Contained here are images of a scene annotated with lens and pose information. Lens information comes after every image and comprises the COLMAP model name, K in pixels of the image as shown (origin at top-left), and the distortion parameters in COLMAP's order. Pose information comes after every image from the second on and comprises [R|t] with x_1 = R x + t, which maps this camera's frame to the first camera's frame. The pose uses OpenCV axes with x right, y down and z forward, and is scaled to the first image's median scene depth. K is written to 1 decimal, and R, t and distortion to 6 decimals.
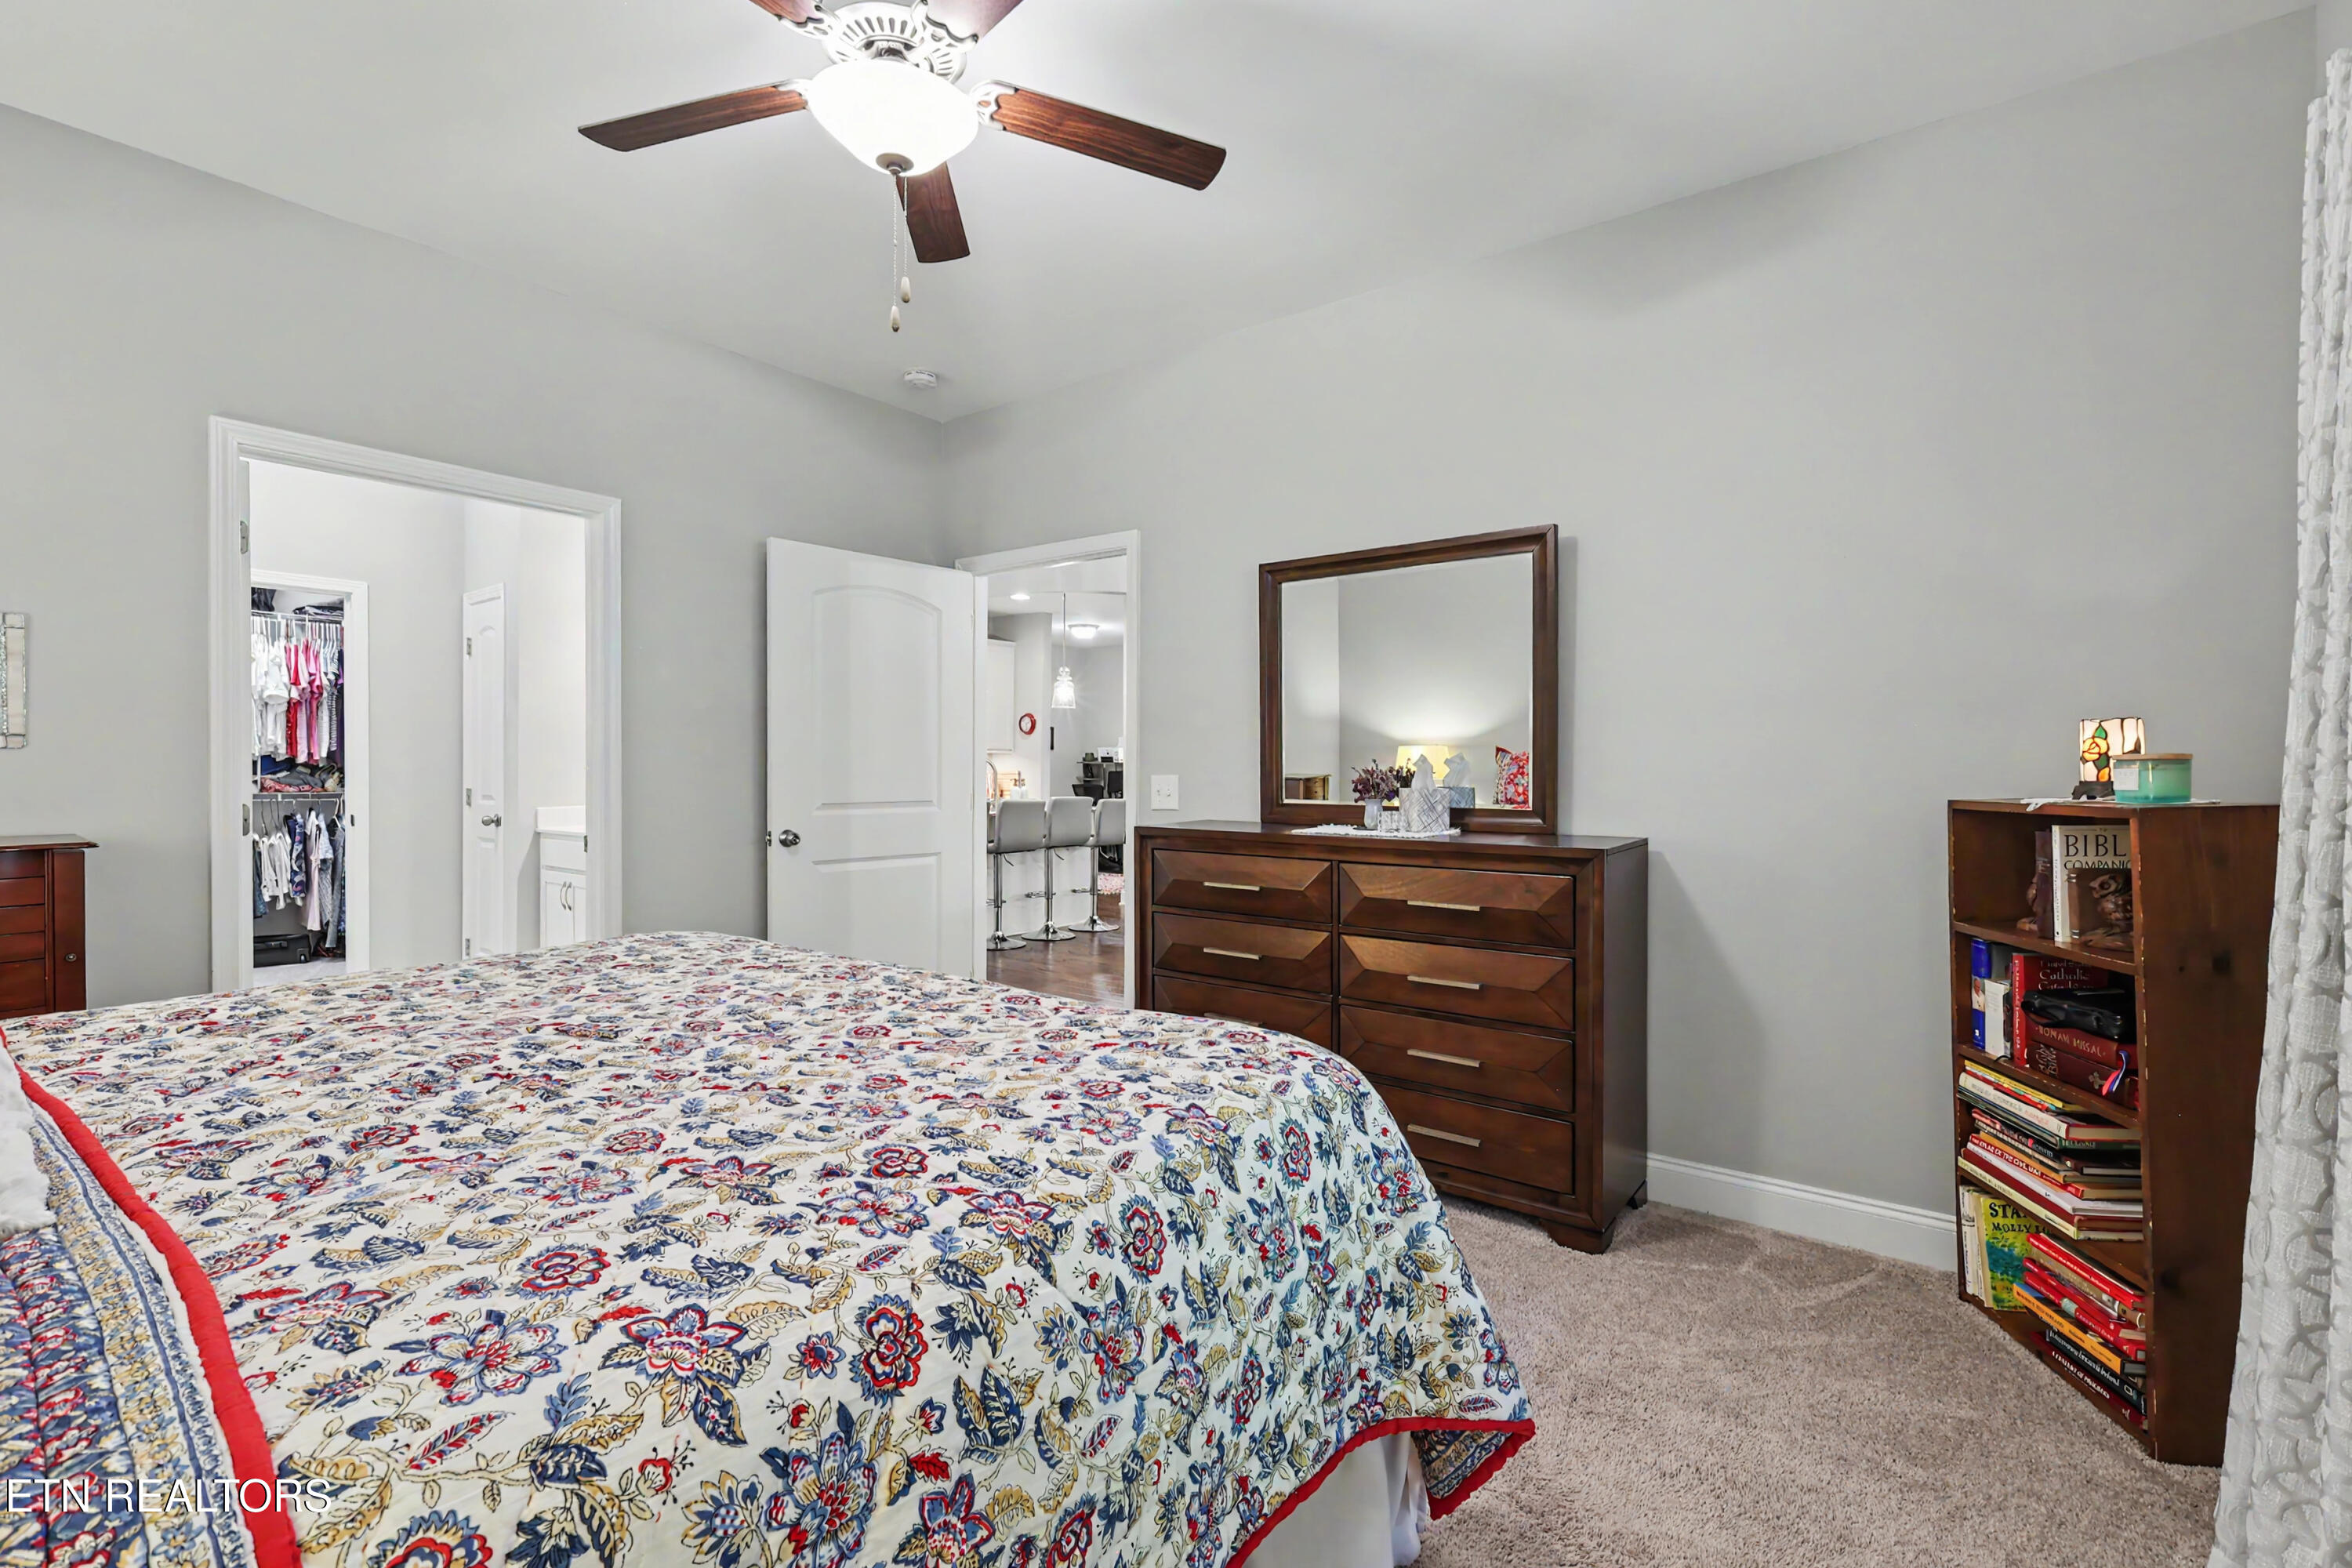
lens RADIAL K [[1036.0, 0, 1174.2], [0, 1036.0, 783.0], [0, 0, 1]] dist [0.003128, 0.000187]
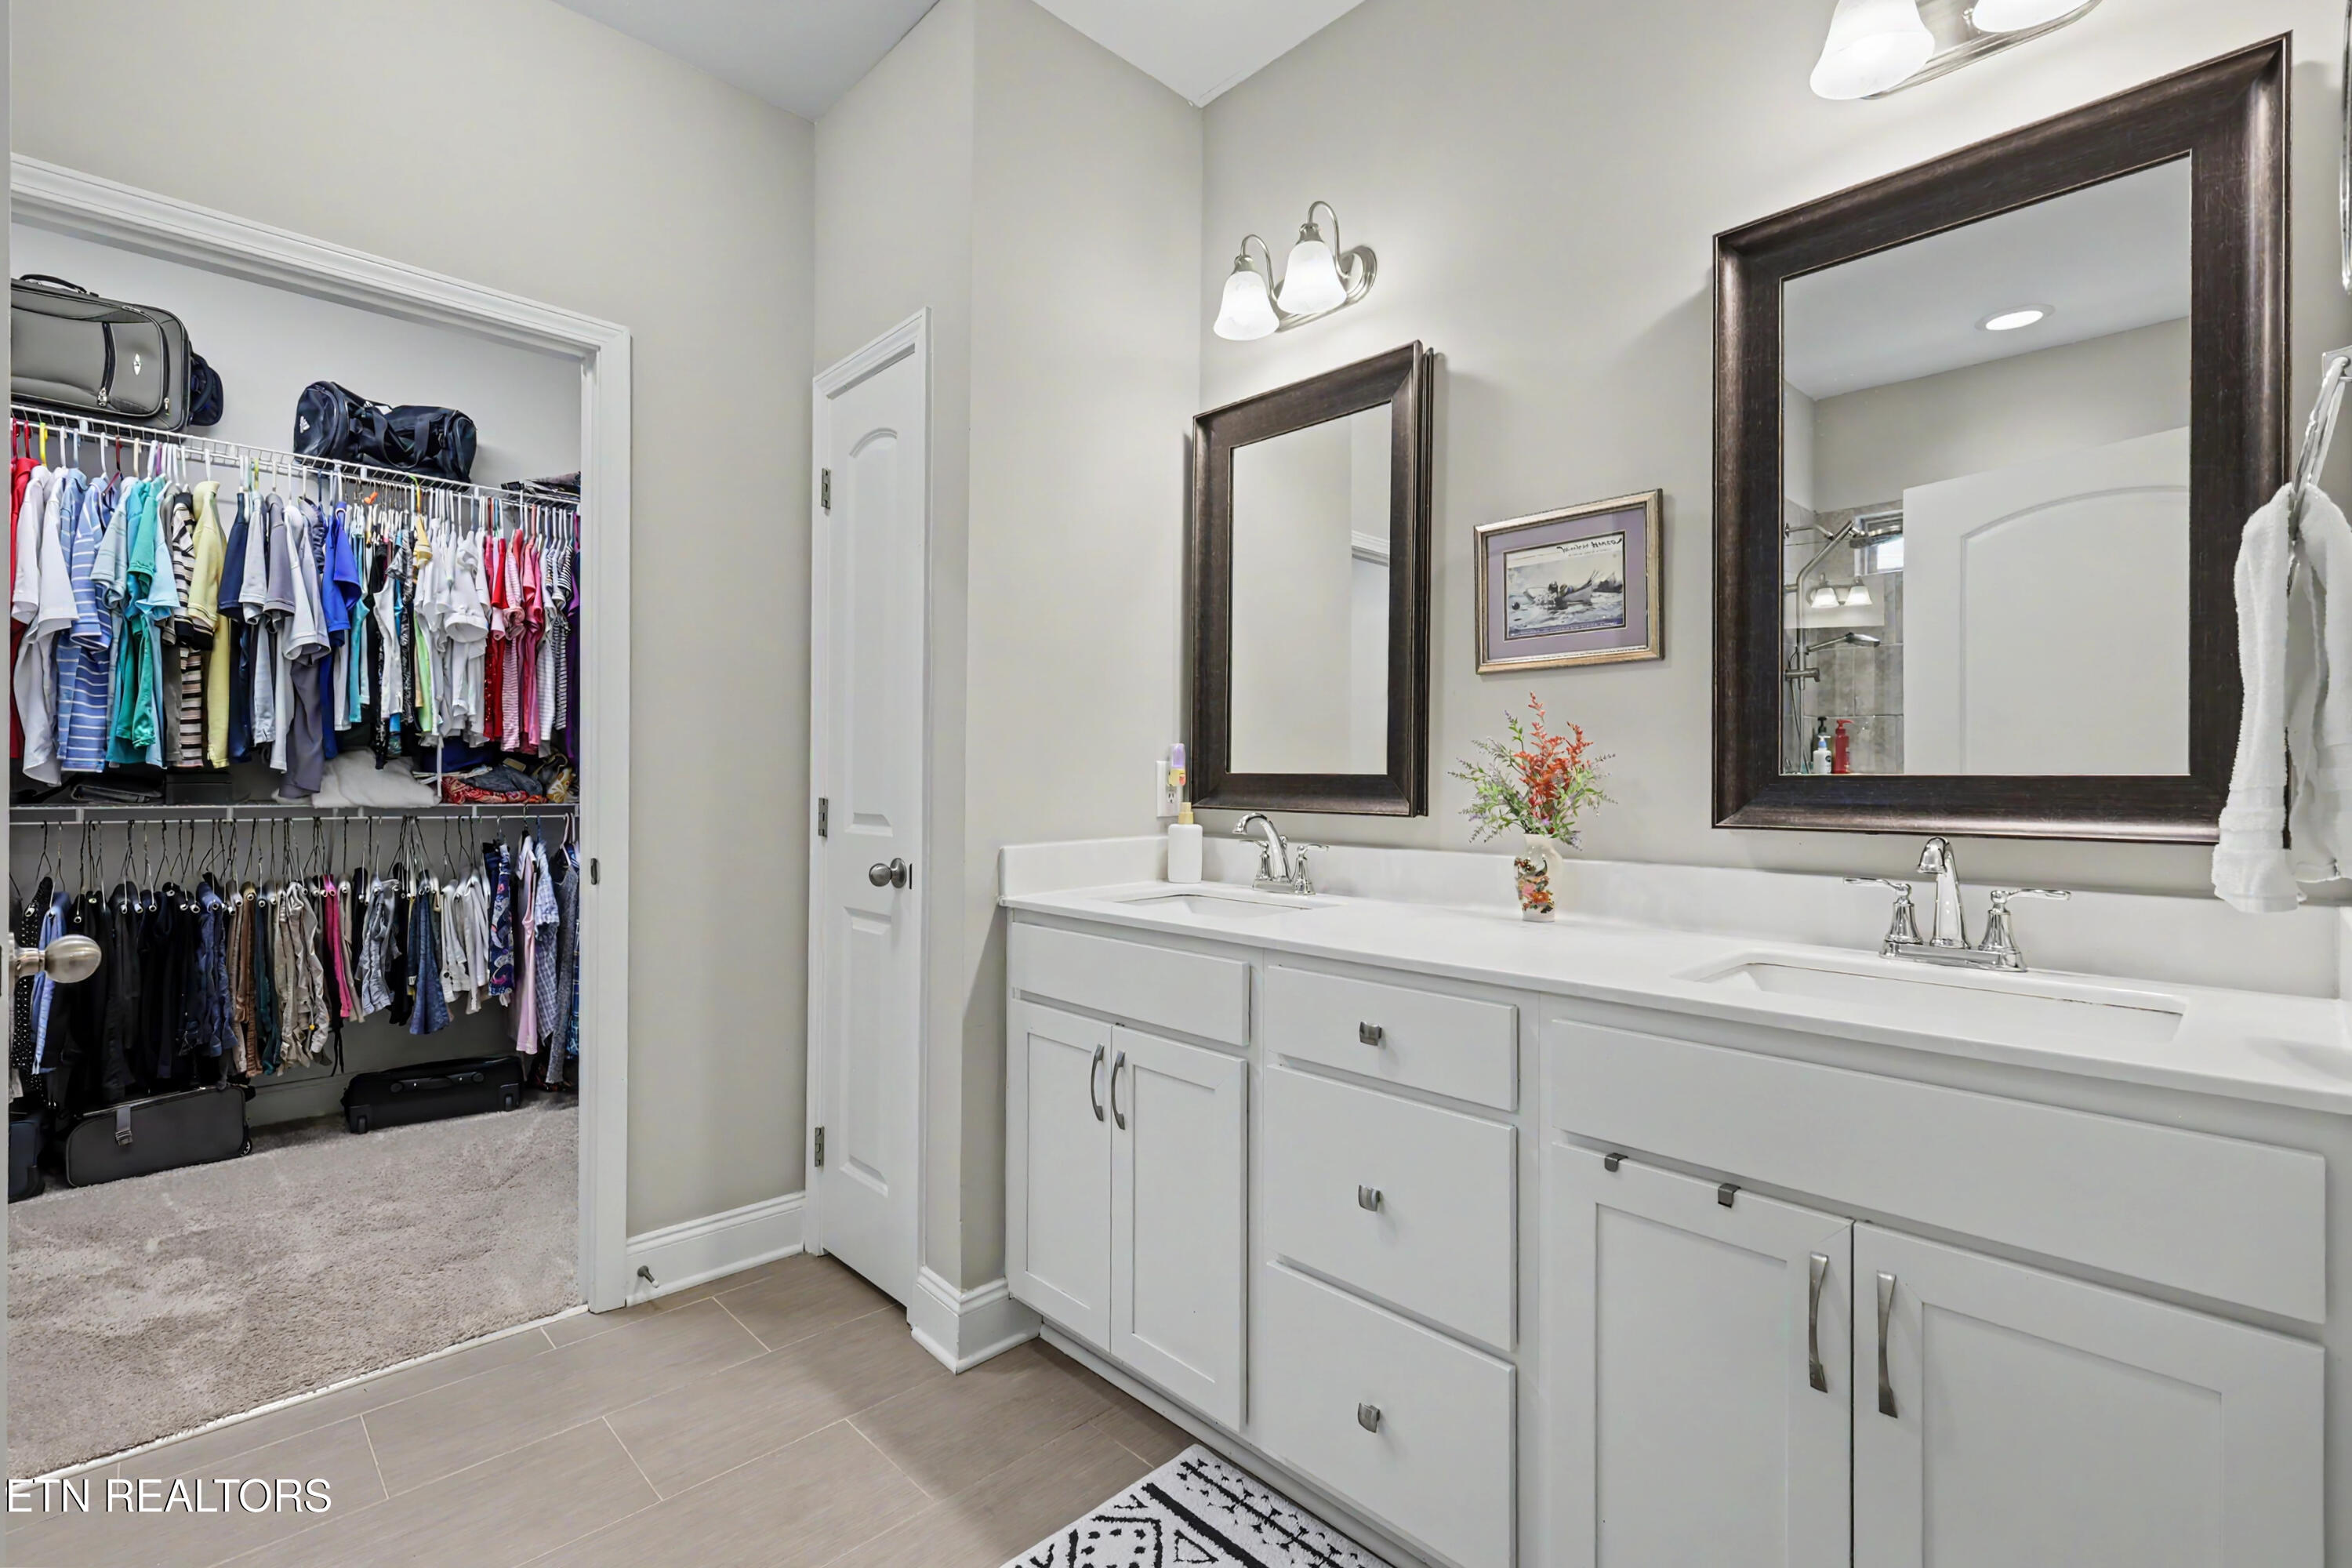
lens RADIAL K [[1036.0, 0, 1178.1], [0, 1036.0, 782.1], [0, 0, 1]] dist [0.003128, 0.000187]
pose [[0.988843, 0.002167, -0.148945, -0.403716], [-0.003473, 0.999958, -0.008515, 0.000867], [0.148920, 0.008937, 0.988809, 0.504241]]
